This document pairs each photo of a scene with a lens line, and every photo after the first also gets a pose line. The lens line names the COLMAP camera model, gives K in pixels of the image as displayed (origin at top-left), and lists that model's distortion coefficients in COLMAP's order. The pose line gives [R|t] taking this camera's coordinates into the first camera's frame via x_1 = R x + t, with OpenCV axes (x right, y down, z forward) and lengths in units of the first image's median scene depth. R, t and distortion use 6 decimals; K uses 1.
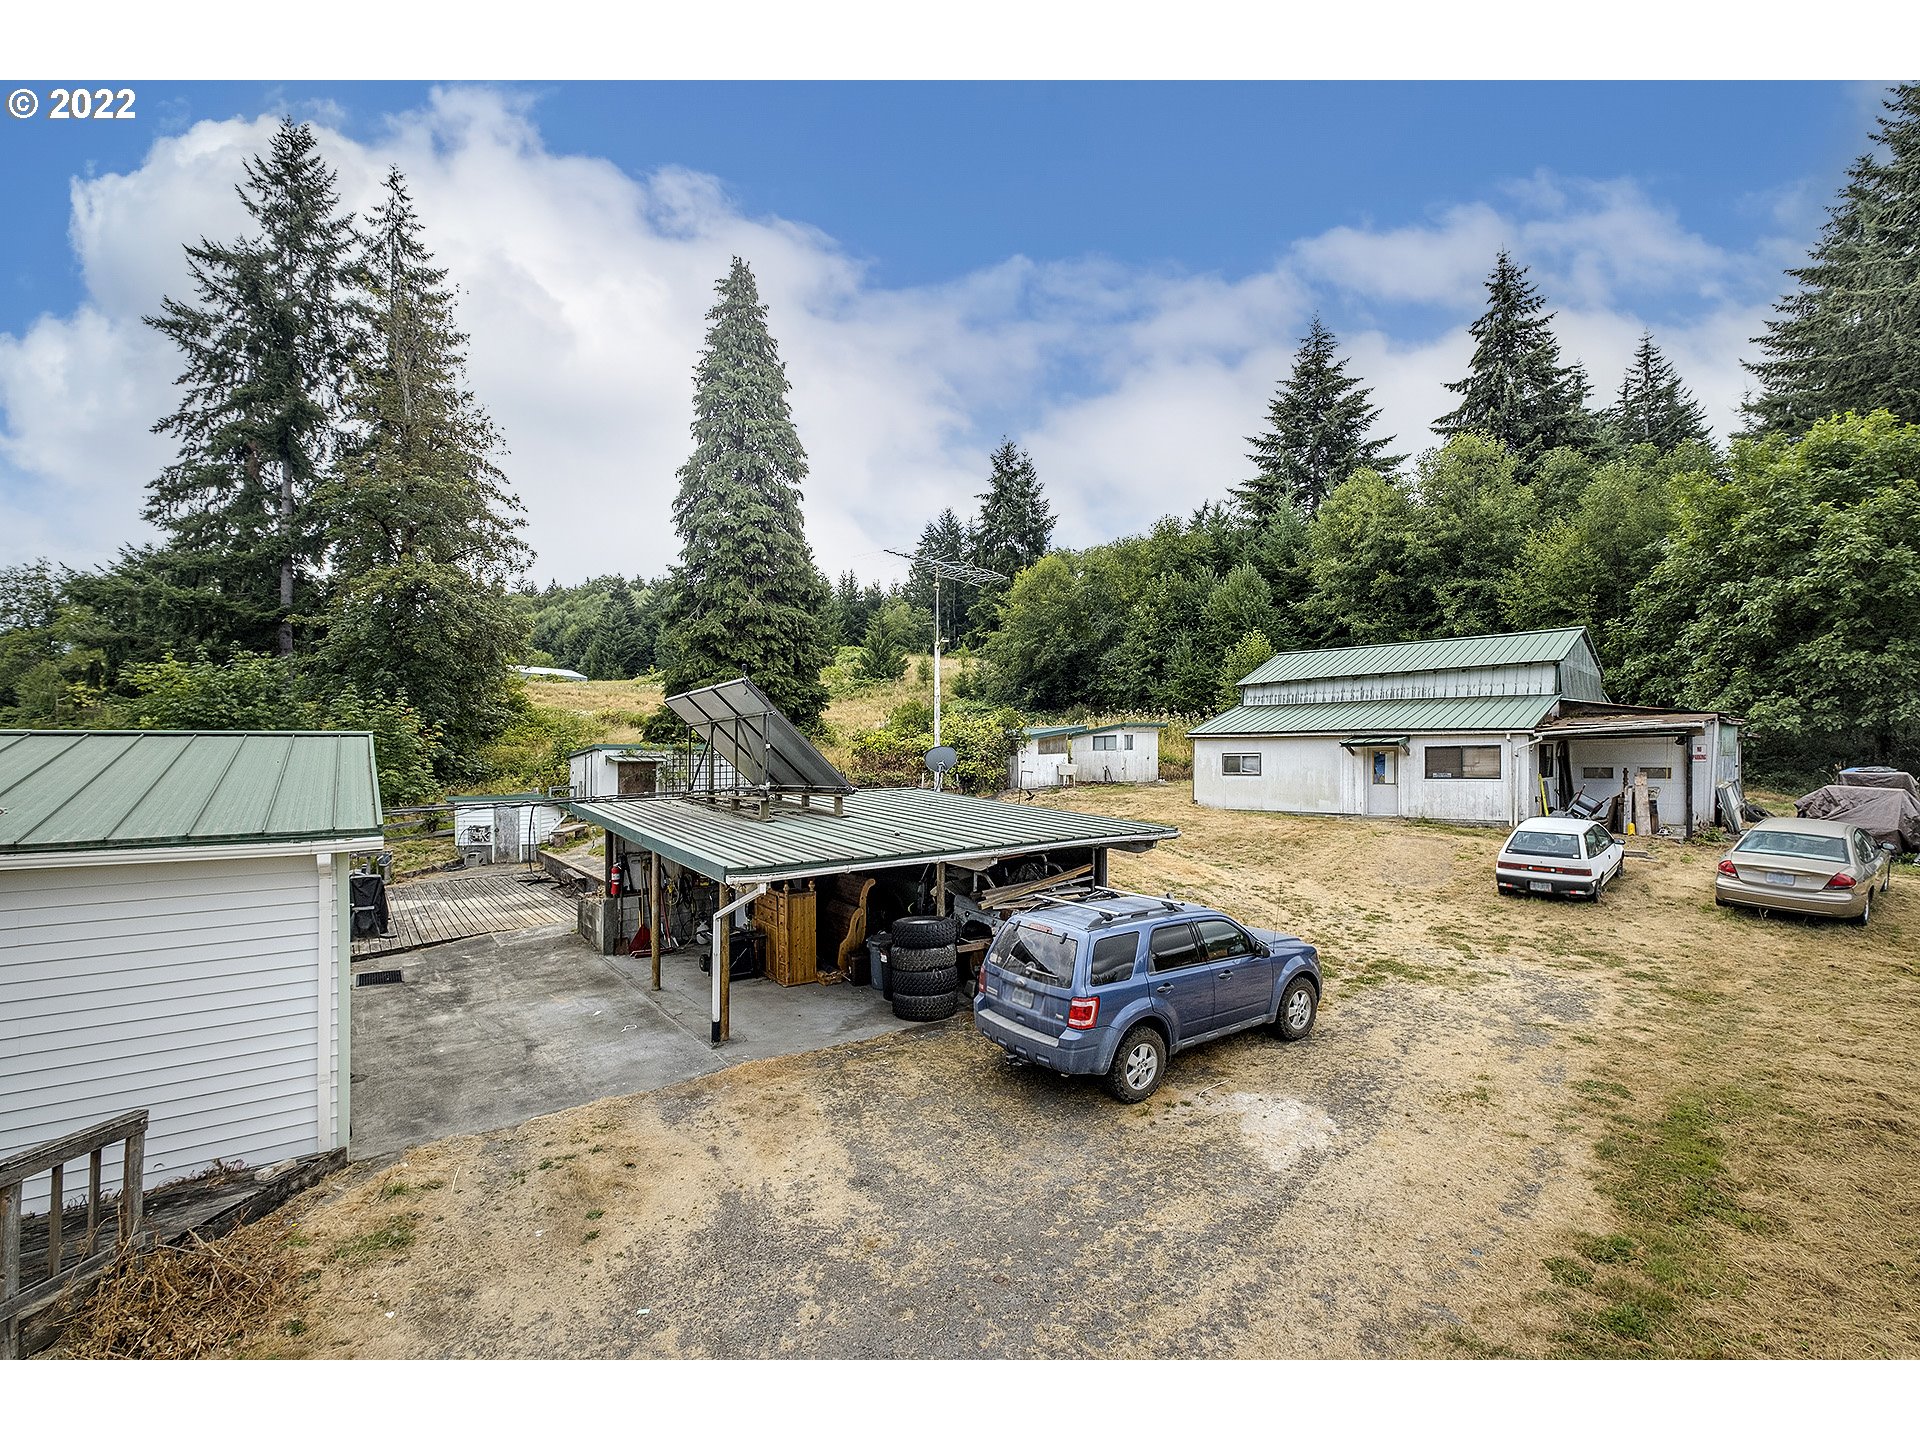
lens RADIAL K [[845.4, 0, 981.2], [0, 845.4, 769.9], [0, 0, 1]] dist [0.006332, -0.005681]
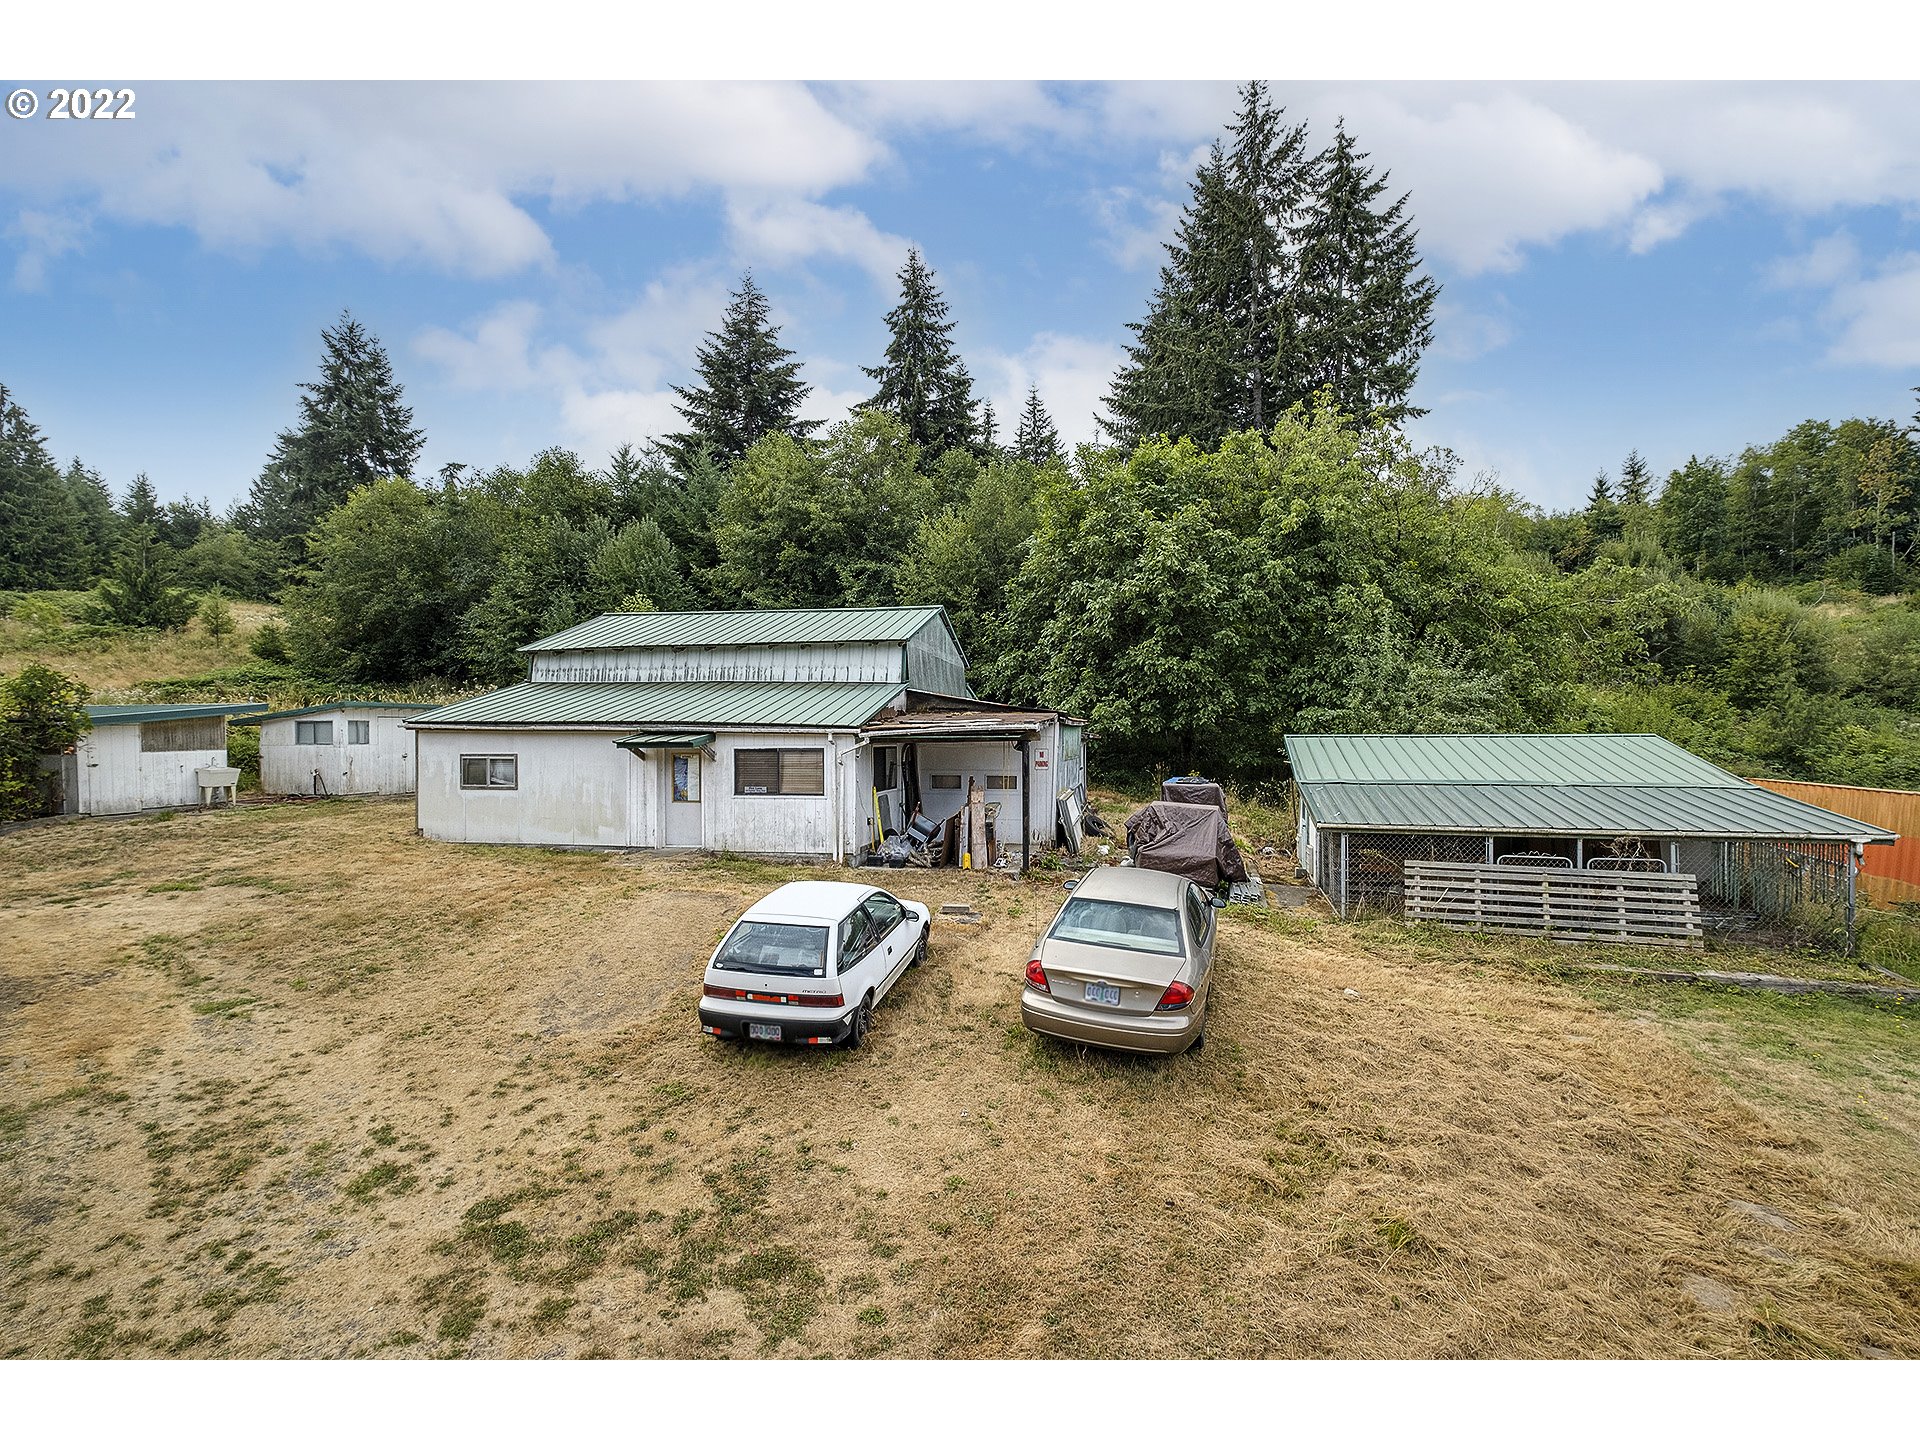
lens RADIAL K [[845.4, 0, 961.5], [0, 845.4, 747.8], [0, 0, 1]] dist [0.006332, -0.005681]
pose [[0.841437, 0.004901, 0.540334, 0.216292], [-0.000386, 0.999964, -0.008470, -0.015979], [-0.540356, 0.006918, 0.841408, 0.221608]]
